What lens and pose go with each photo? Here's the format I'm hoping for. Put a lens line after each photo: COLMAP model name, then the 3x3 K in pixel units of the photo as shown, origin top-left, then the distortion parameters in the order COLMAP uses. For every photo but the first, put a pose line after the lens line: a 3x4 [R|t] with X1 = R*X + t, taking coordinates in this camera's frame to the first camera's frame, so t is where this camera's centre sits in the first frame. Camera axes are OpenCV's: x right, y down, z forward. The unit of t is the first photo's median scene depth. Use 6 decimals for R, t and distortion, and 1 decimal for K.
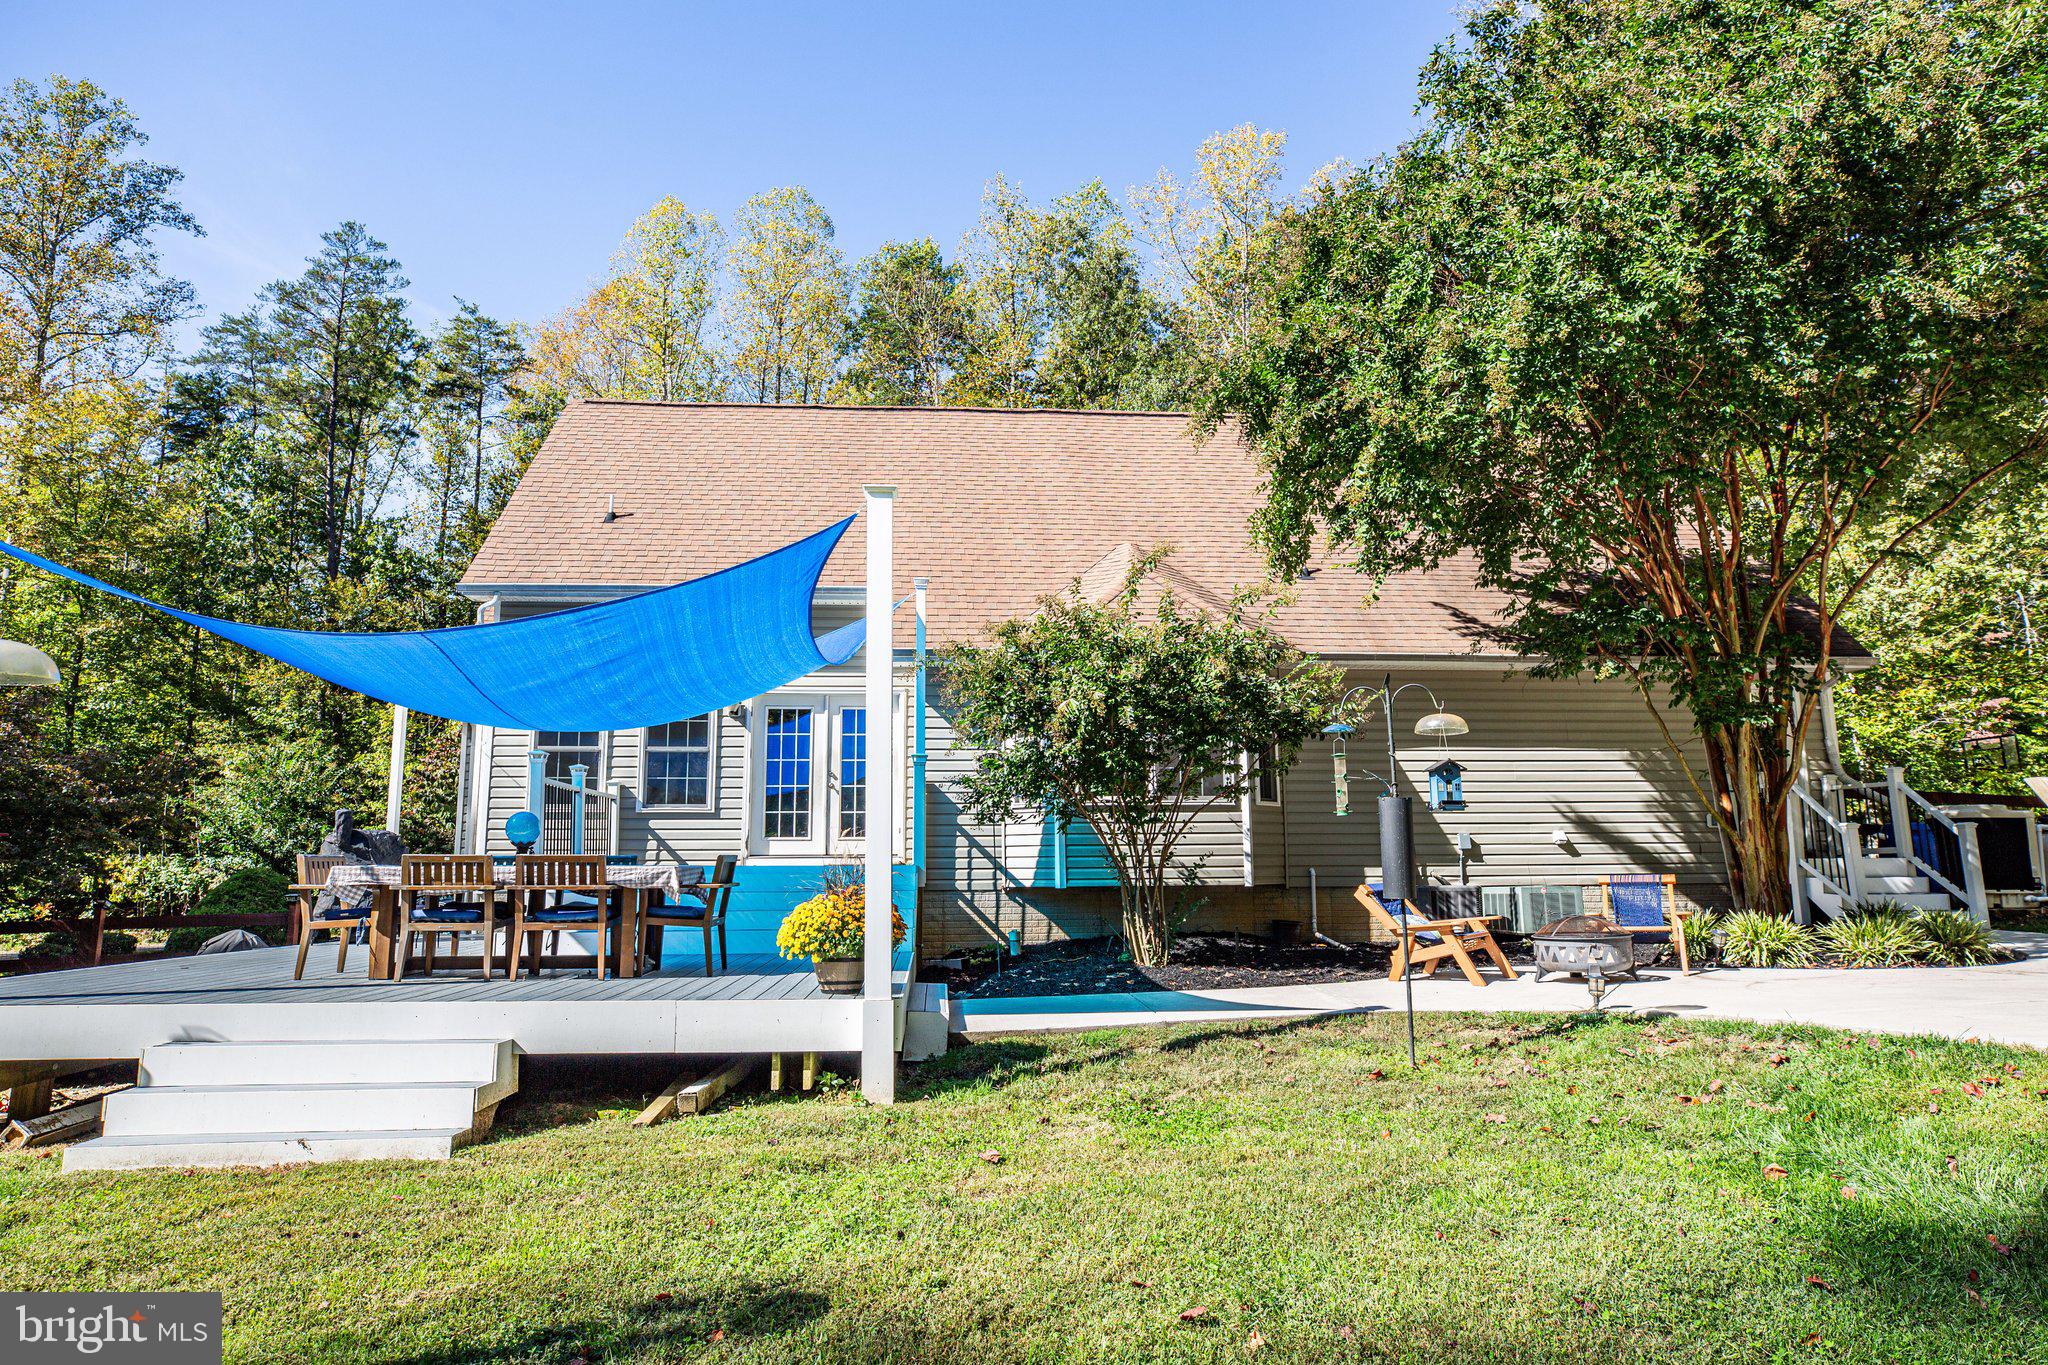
lens RADIAL K [[1244.9, 0, 1024.0], [0, 1244.9, 682.5], [0, 0, 1]] dist [0.003594, 0.000943]
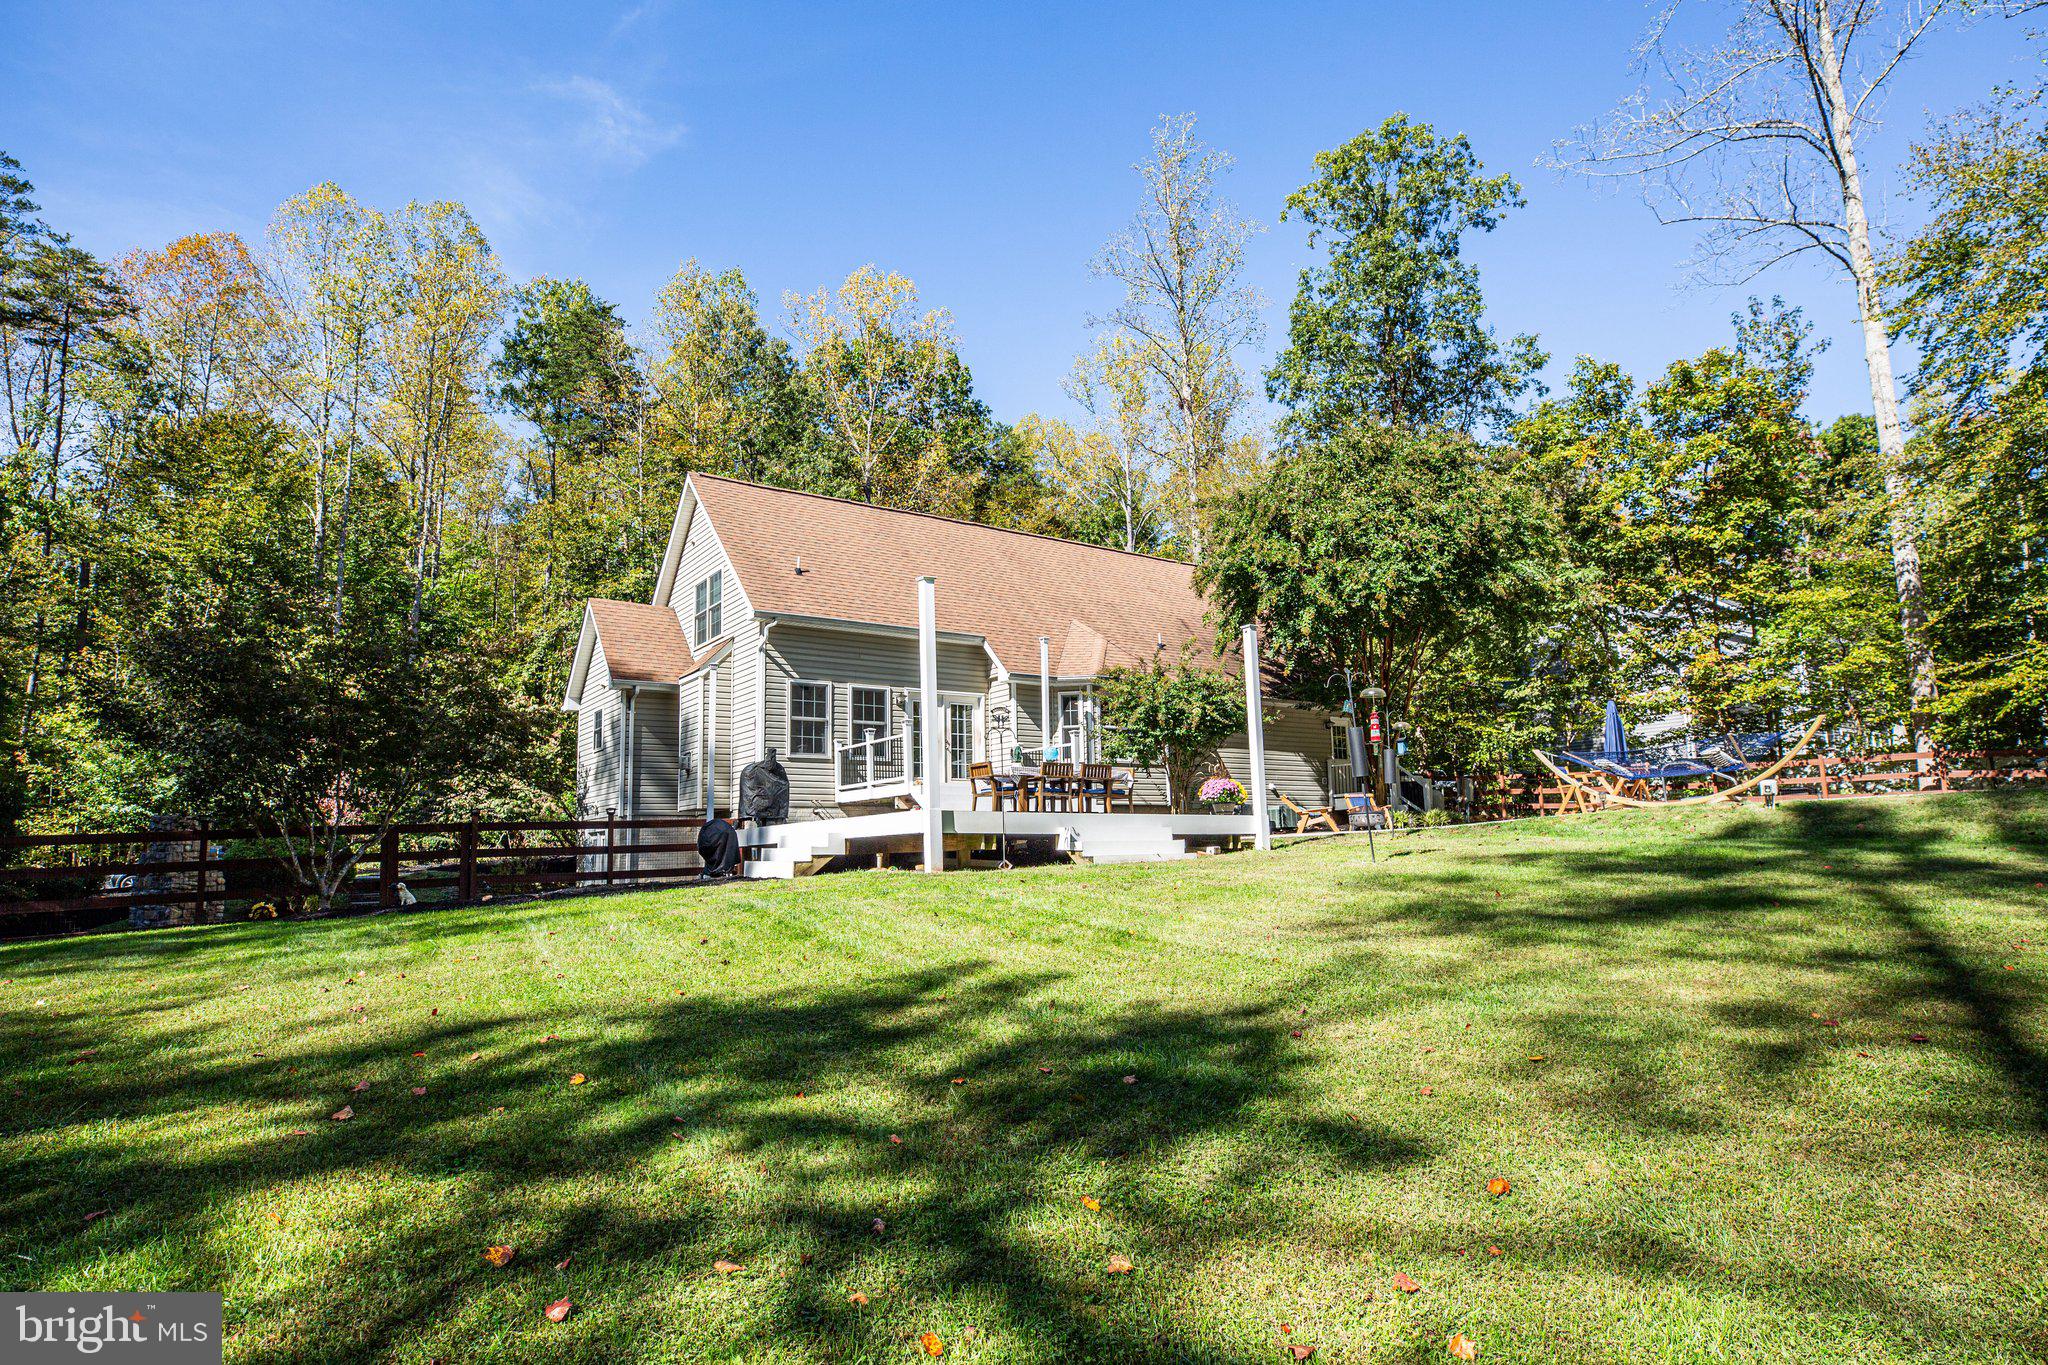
lens RADIAL K [[1228.6, 0, 1024.0], [0, 1228.6, 682.5], [0, 0, 1]] dist [-0.001815, -0.000545]
pose [[0.851798, 0.066600, 0.519620, -1.132631], [-0.061275, 0.997744, -0.027436, 0.038893], [-0.520275, -0.008470, 0.853957, -0.590817]]
